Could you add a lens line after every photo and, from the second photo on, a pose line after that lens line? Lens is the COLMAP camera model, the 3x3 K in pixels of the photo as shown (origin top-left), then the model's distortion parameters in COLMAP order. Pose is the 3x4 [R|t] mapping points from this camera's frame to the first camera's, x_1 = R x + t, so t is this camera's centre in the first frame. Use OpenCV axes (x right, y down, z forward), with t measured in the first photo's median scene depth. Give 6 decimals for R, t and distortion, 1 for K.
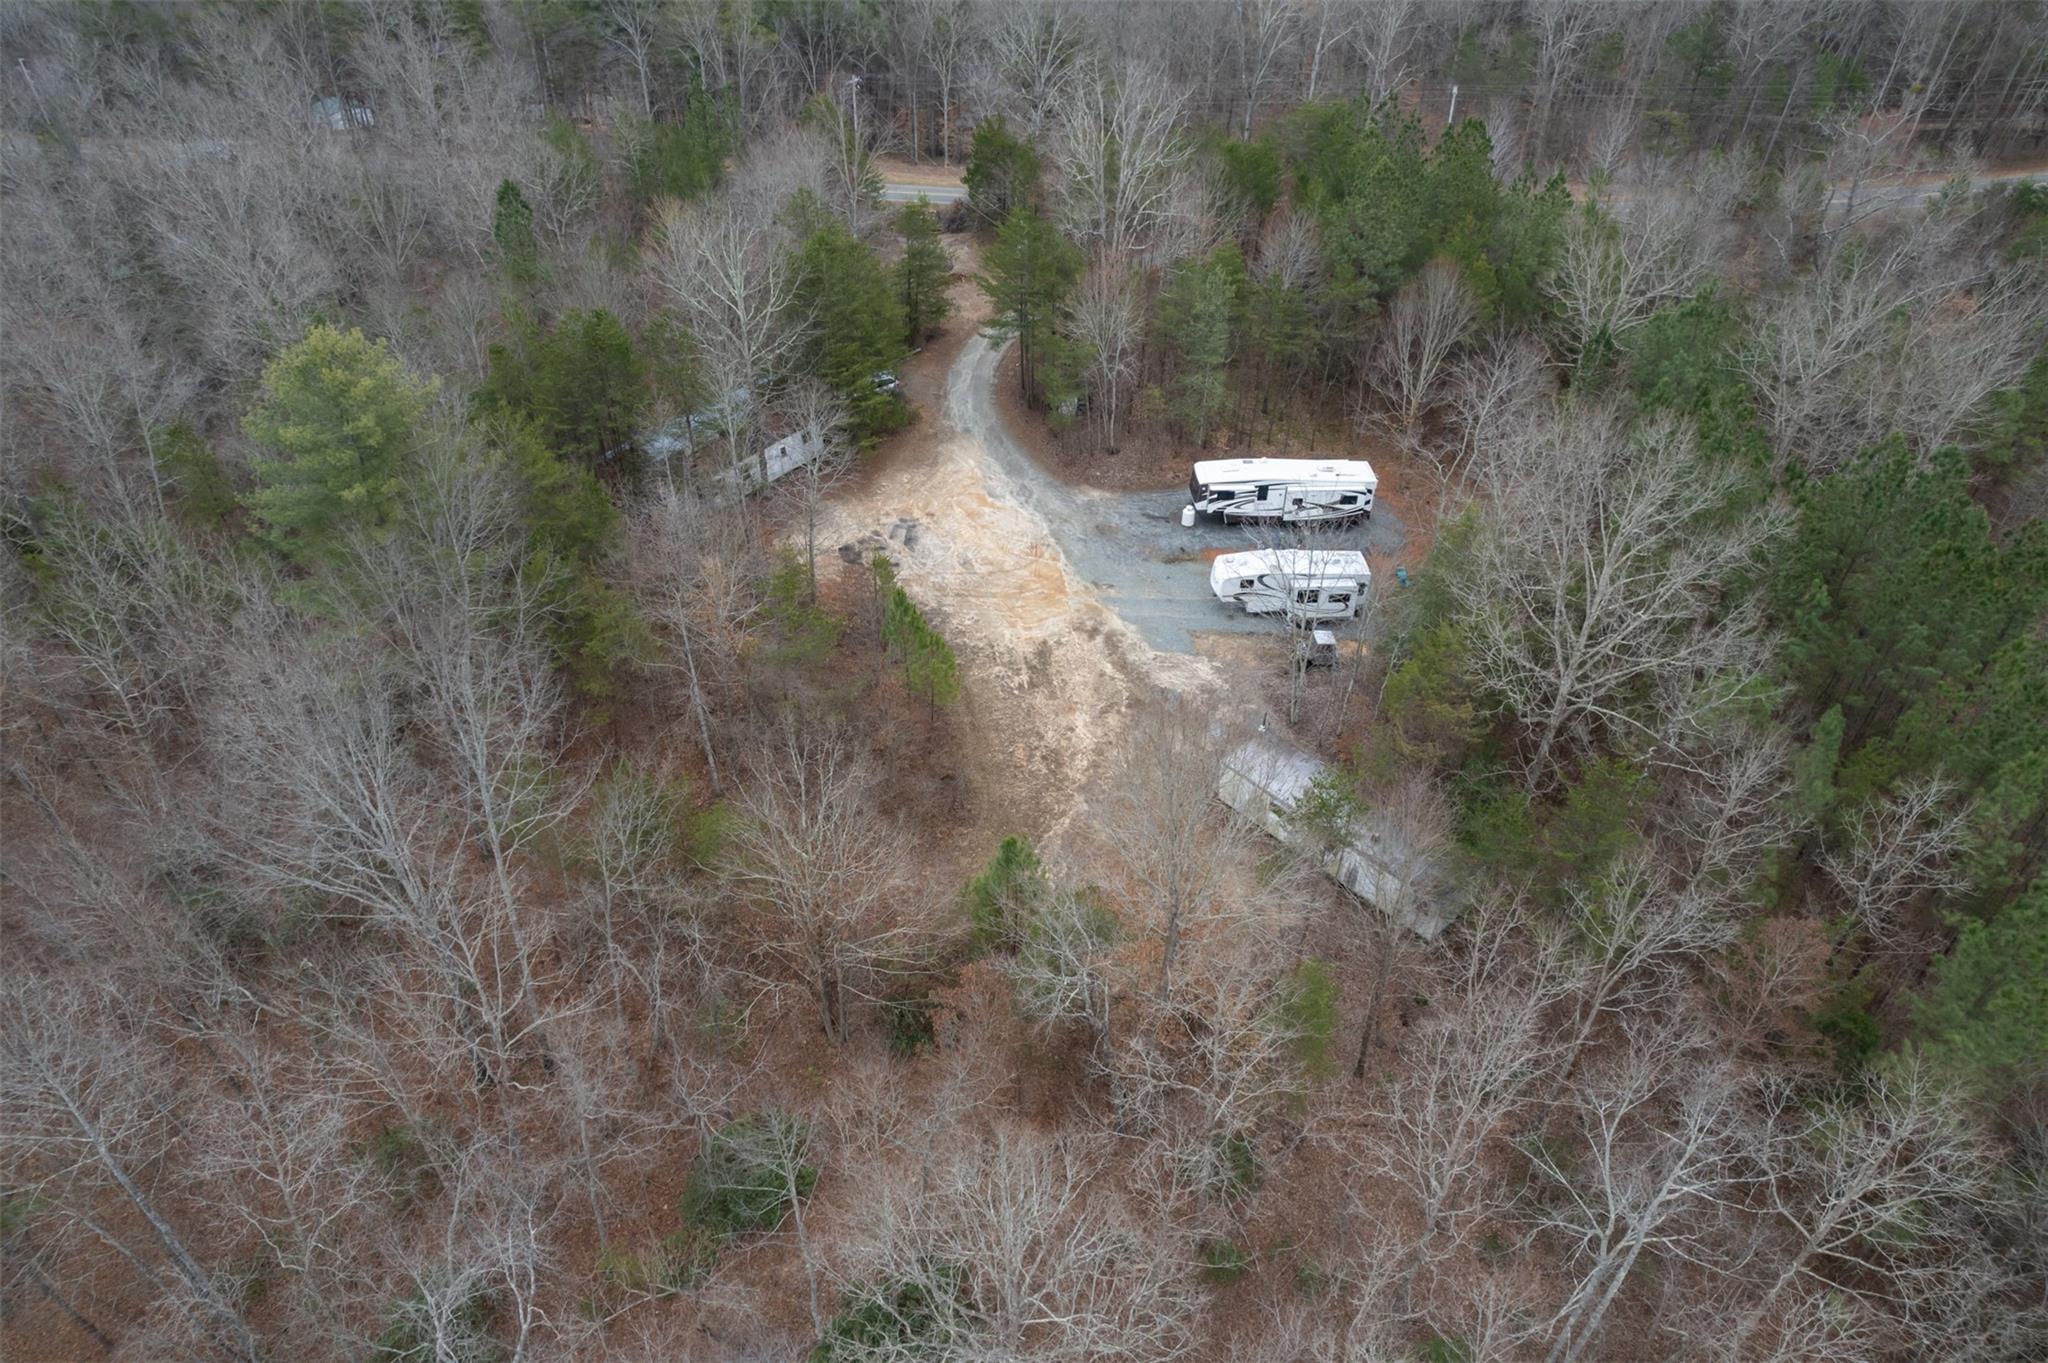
lens RADIAL K [[1326.0, 0, 1024.0], [0, 1326.0, 681.5], [0, 0, 1]] dist [-0.000581, -0.000257]
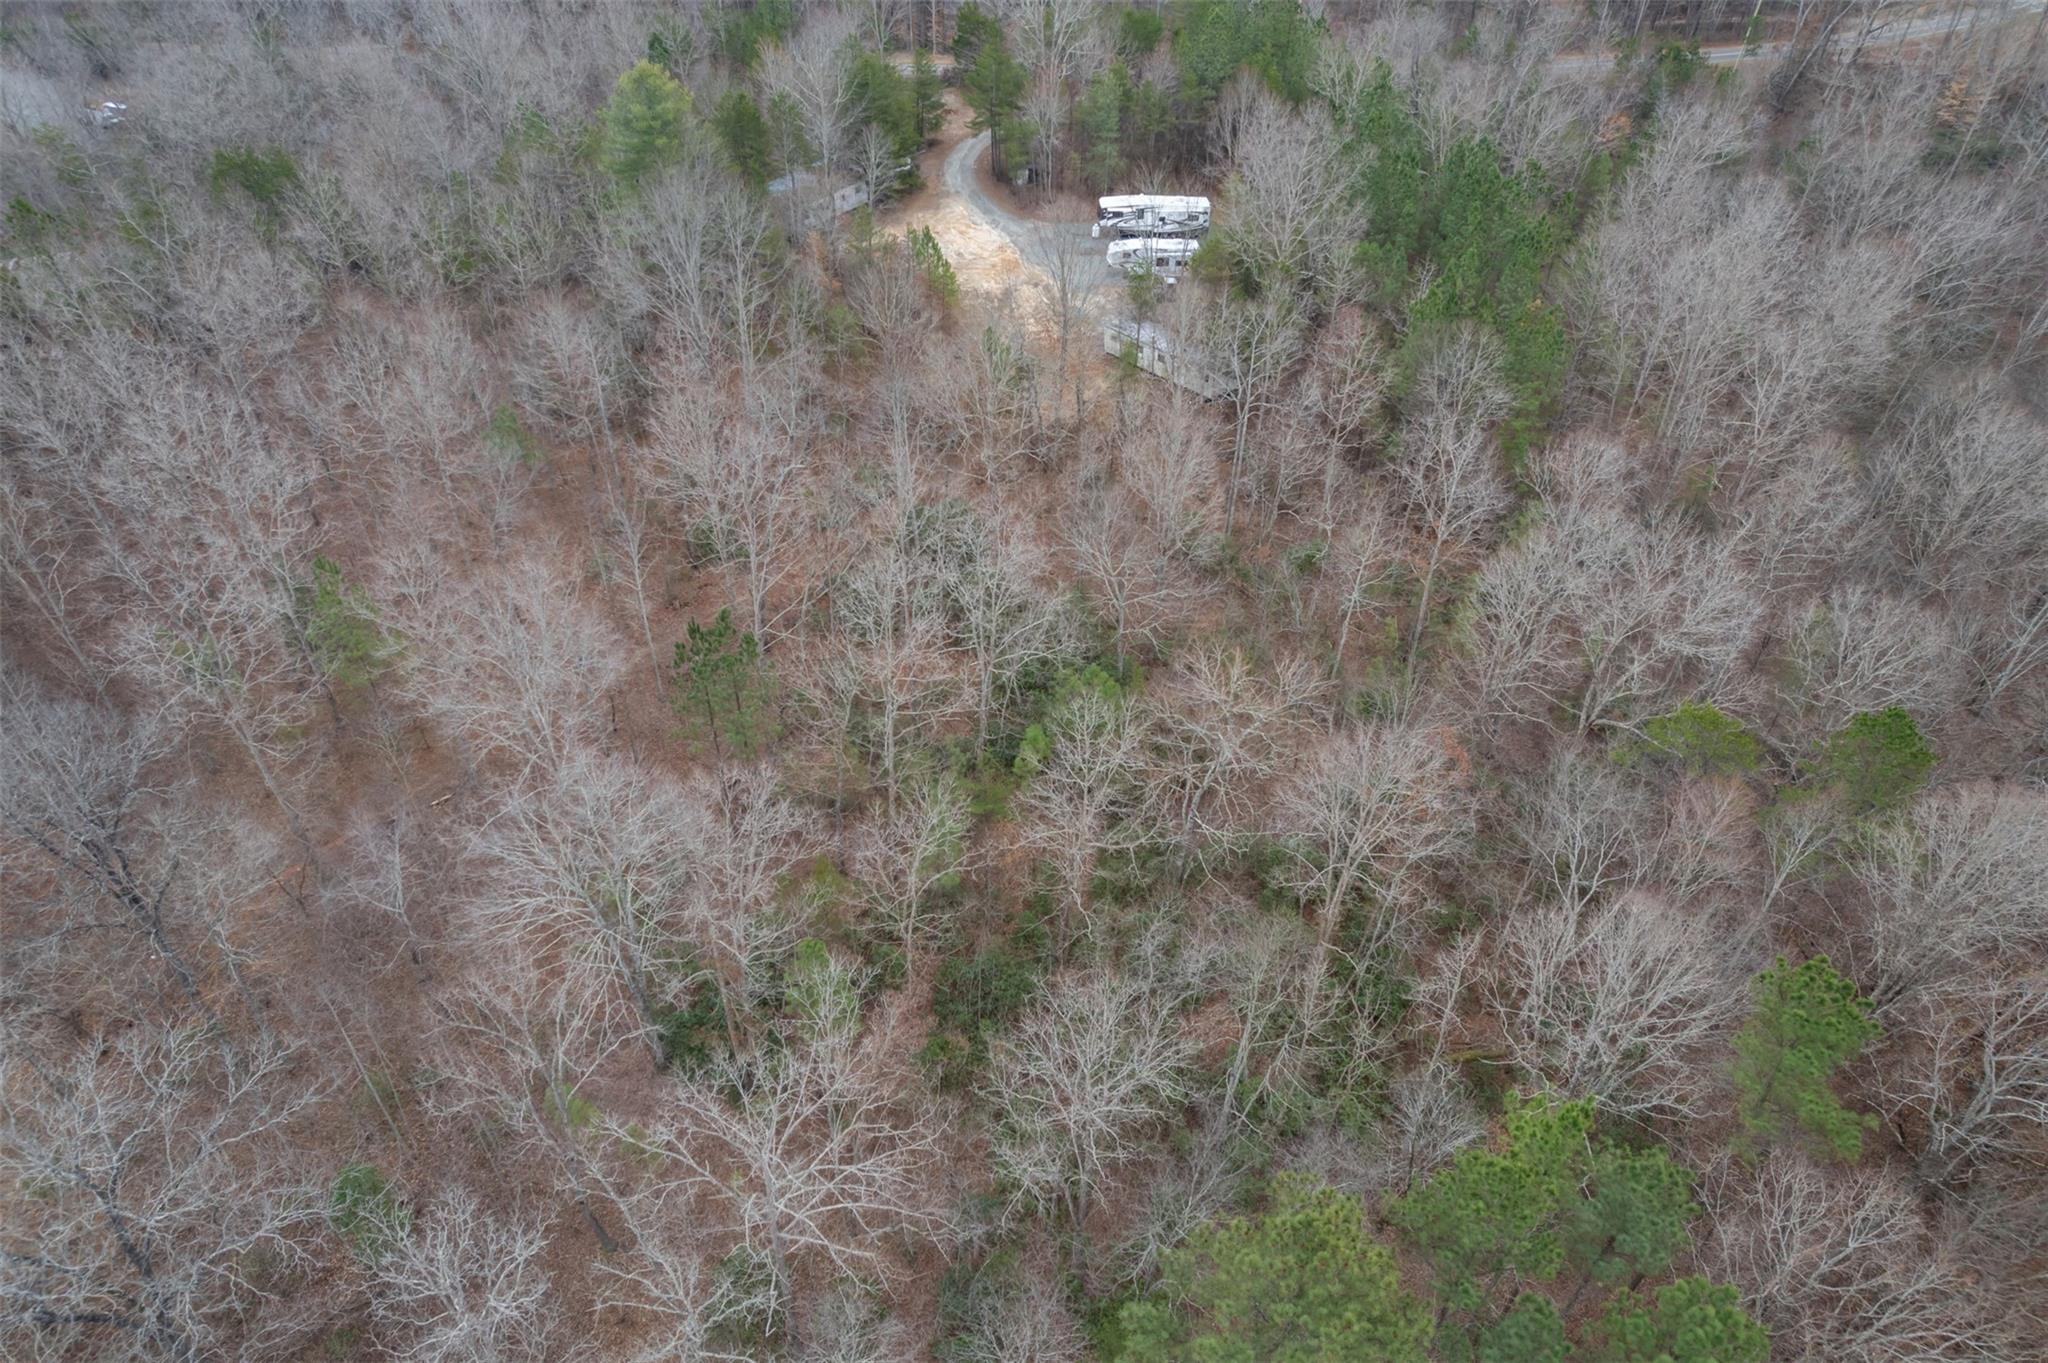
lens RADIAL K [[1326.0, 0, 1024.0], [0, 1326.0, 681.5], [0, 0, 1]] dist [-0.000581, -0.000257]
pose [[0.999805, -0.016524, 0.010823, 0.009082], [0.016232, 0.999515, 0.026594, 0.373153], [-0.011257, -0.026414, 0.999588, -0.621349]]
